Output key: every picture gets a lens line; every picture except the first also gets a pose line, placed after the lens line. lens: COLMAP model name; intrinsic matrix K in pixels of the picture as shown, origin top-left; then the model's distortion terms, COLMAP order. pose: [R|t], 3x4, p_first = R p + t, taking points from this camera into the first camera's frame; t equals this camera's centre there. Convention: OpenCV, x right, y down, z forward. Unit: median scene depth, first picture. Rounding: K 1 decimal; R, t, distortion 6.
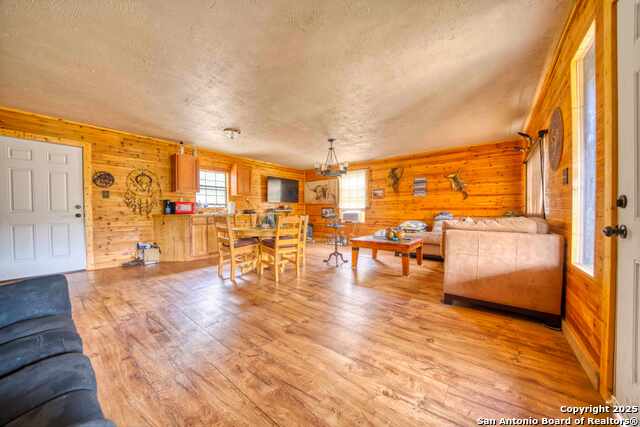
lens RADIAL K [[222.5, 0, 319.5], [0, 222.5, 218.8], [0, 0, 1]] dist [-0.018697, 0.000039]
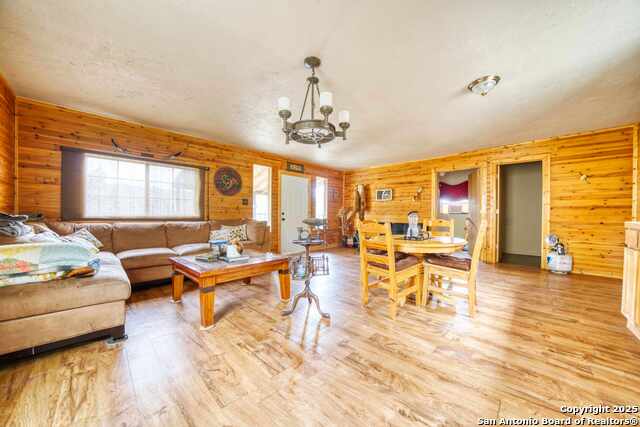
lens RADIAL K [[222.5, 0, 319.5], [0, 222.5, 218.8], [0, 0, 1]] dist [-0.018697, 0.000039]
pose [[-0.995500, -0.002188, 0.094739, -0.000887], [0.002011, 0.999020, 0.044206, -0.030794], [-0.094743, 0.044197, -0.994520, 1.020777]]
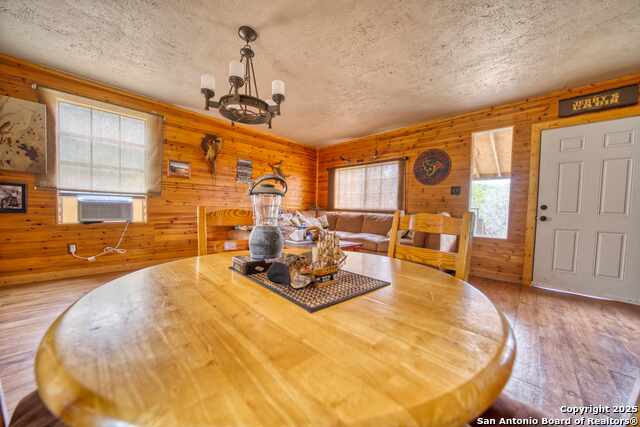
lens RADIAL K [[222.5, 0, 319.5], [0, 222.5, 218.8], [0, 0, 1]] dist [-0.018697, 0.000039]
pose [[0.094911, -0.042079, 0.994596, -0.254330], [0.002295, 0.999113, 0.042051, -0.009374], [-0.995483, -0.001709, 0.094924, 0.567576]]
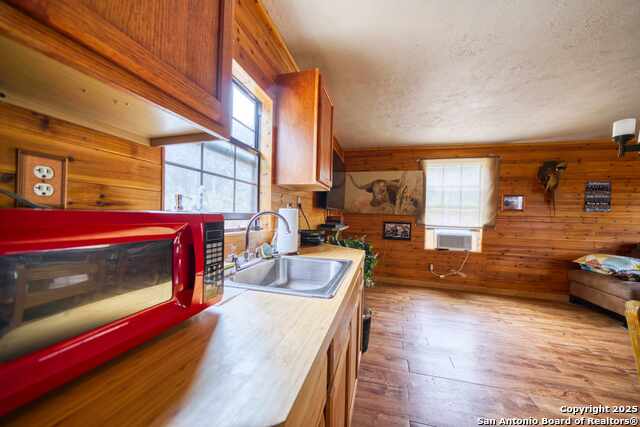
lens RADIAL K [[222.5, 0, 319.5], [0, 222.5, 218.8], [0, 0, 1]] dist [-0.018697, 0.000039]
pose [[0.919002, 0.022835, 0.393592, -0.403452], [-0.018773, 0.999723, -0.014167, -0.051964], [-0.393806, 0.005631, 0.919176, 0.646803]]
